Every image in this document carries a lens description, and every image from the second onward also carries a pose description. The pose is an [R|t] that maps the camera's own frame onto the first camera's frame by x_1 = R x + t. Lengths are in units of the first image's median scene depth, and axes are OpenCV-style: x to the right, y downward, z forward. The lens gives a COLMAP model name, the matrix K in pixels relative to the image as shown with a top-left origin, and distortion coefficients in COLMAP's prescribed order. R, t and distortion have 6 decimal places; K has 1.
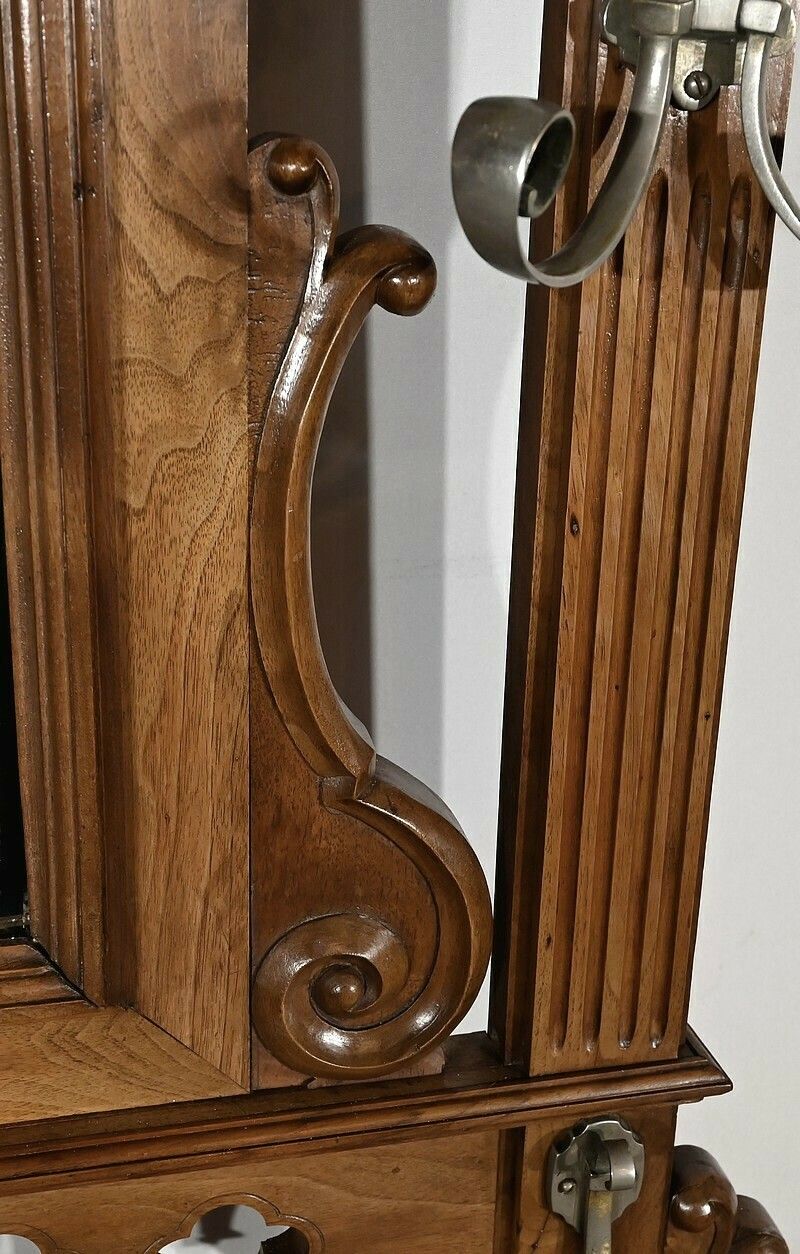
lens RADIAL K [[1251.6, 0, 389.2], [0, 1251.6, 579.5], [0, 0, 1]] dist [-0.002741, 0.000000]
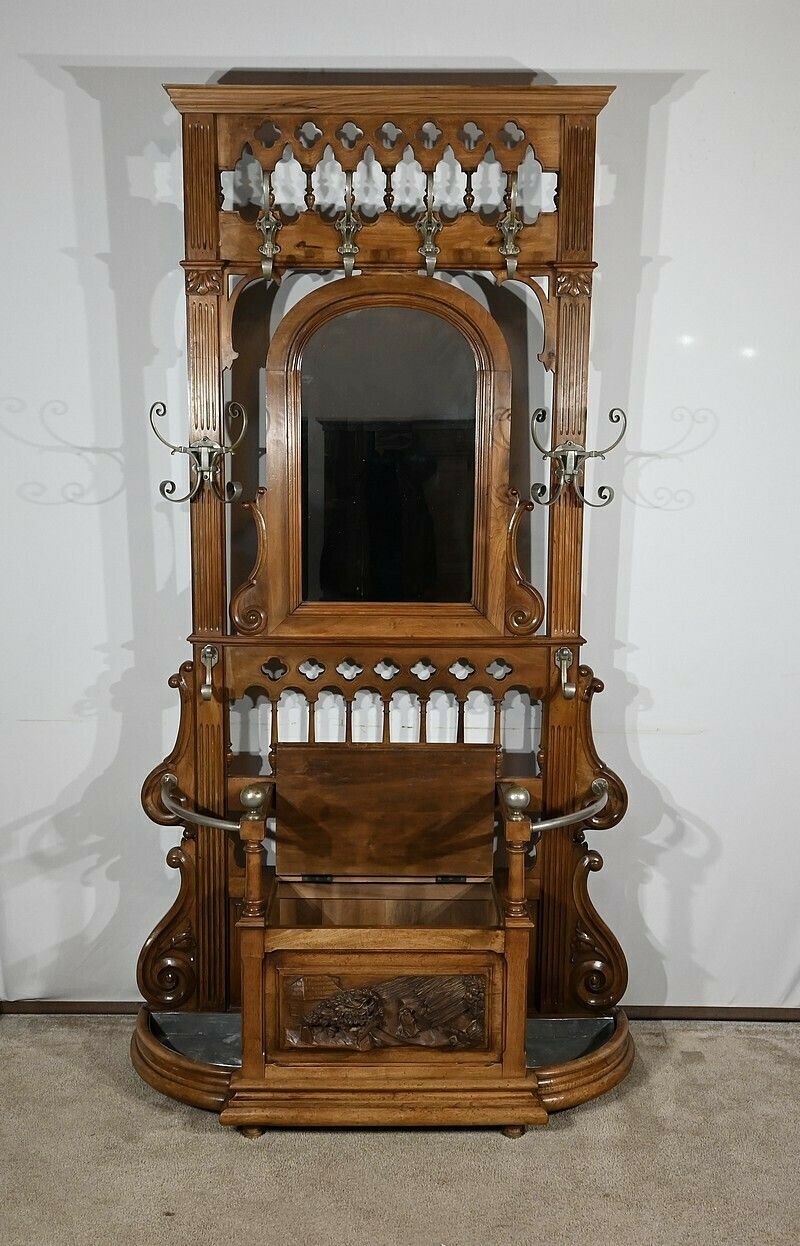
lens RADIAL K [[1243.7, 0, 402.8], [0, 1243.7, 607.5], [0, 0, 1]] dist [-0.002741, 0.000000]
pose [[0.984230, 0.013628, -0.176367, 0.476881], [-0.039959, 0.988385, -0.146625, 1.197553], [0.172320, 0.151360, 0.973343, -5.074904]]
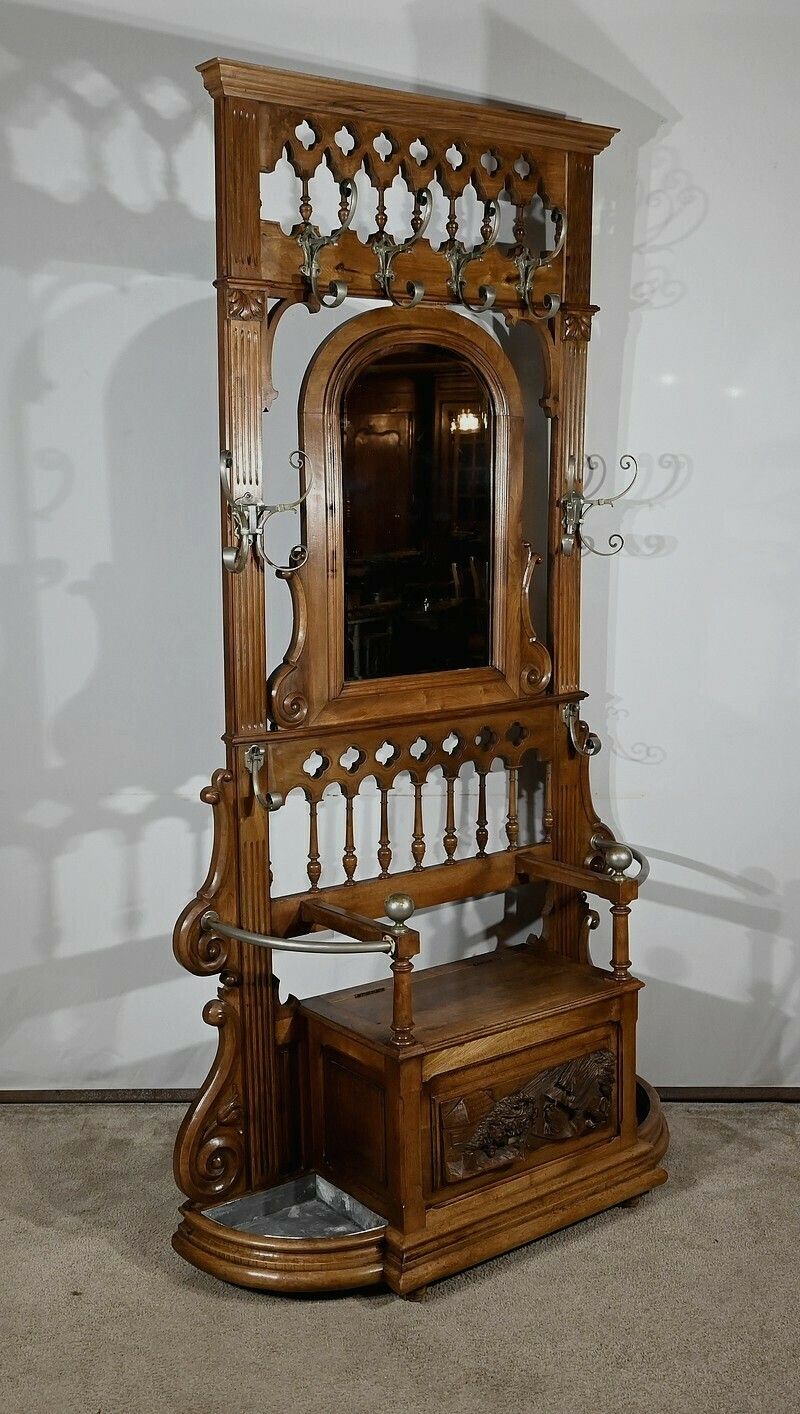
lens RADIAL K [[1423.5, 0, 387.5], [0, 1423.5, 691.7], [0, 0, 1]] dist [-0.001141, 0.000000]
pose [[0.905260, -0.091177, 0.414959, -3.414700], [0.150405, 0.982226, -0.112299, 1.037439], [-0.397344, 0.164072, 0.902883, -4.723098]]
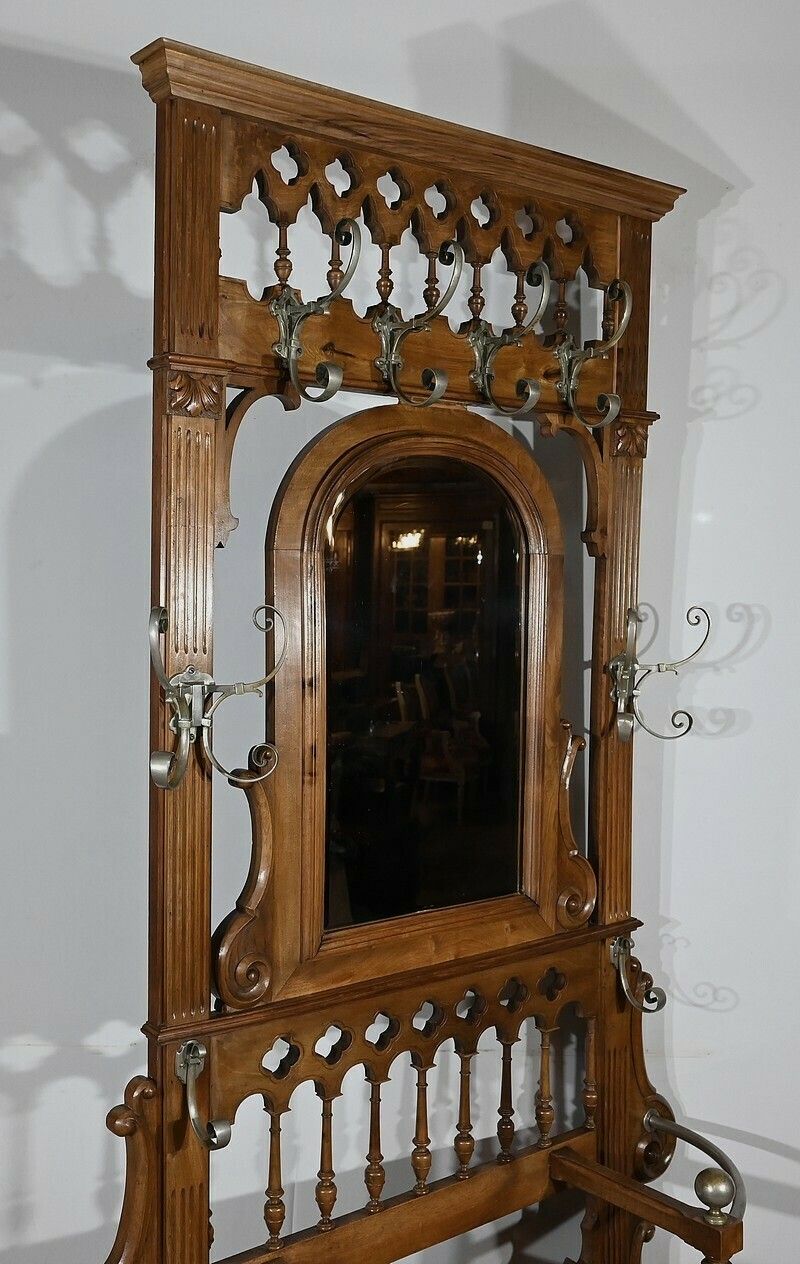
lens RADIAL K [[1272.3, 0, 339.9], [0, 1272.3, 622.7], [0, 0, 1]] dist [-0.000142, 0.000000]
pose [[0.896819, -0.028646, 0.441468, -2.652131], [0.141532, 0.964034, -0.224961, 0.263997], [-0.419146, 0.264232, 0.868618, -2.713654]]
